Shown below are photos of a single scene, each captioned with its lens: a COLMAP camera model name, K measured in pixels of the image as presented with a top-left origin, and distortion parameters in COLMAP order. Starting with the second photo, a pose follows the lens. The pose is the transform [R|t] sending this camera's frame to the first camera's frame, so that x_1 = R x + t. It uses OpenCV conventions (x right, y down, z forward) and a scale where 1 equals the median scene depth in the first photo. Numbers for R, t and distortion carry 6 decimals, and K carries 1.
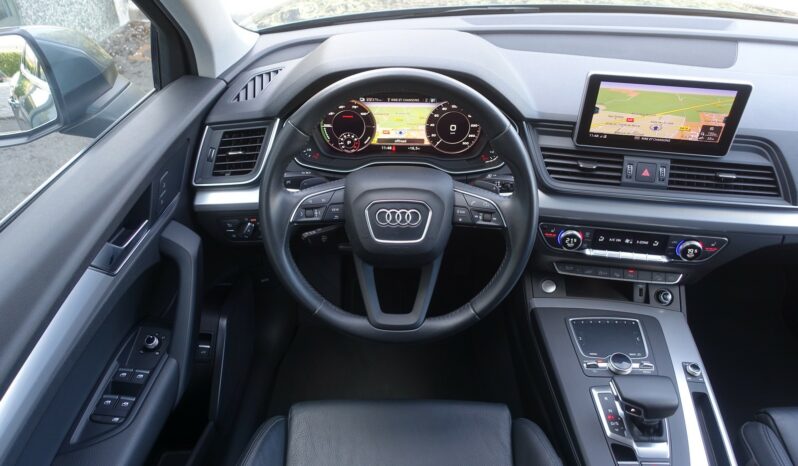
lens RADIAL K [[551.1, 0, 399.9], [0, 551.1, 231.2], [0, 0, 1]] dist [0.001264, 0.000905]
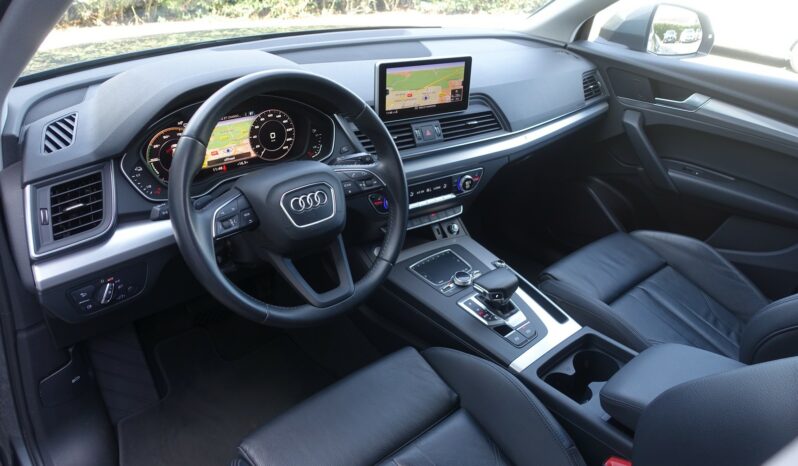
lens RADIAL K [[551.1, 0, 401.3], [0, 551.1, 229.5], [0, 0, 1]] dist [0.001264, 0.000905]
pose [[0.746158, -0.300121, 0.594286, -0.450102], [0.361259, 0.932306, 0.017244, 0.062439], [-0.559231, 0.201824, 0.804069, 0.025589]]
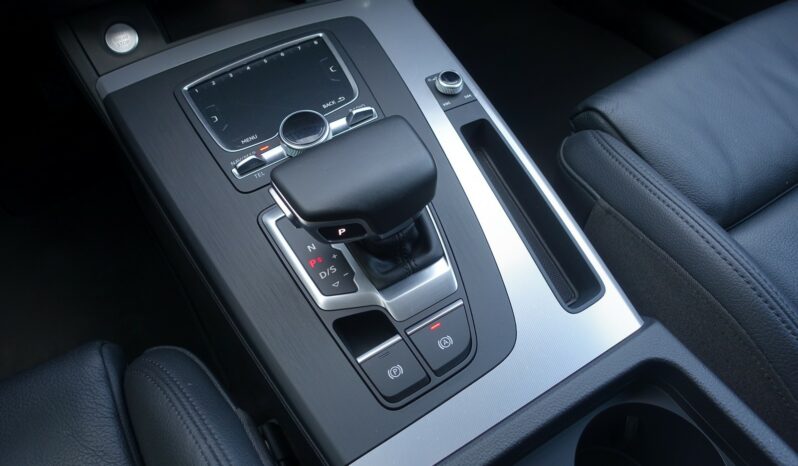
lens RADIAL K [[551.1, 0, 395.9], [0, 551.1, 233.2], [0, 0, 1]] dist [0.001264, 0.000905]
pose [[0.853755, -0.453619, 0.255601, 0.325703], [0.353891, 0.865630, 0.354183, 0.185565], [-0.381920, -0.211930, 0.899568, 0.584978]]
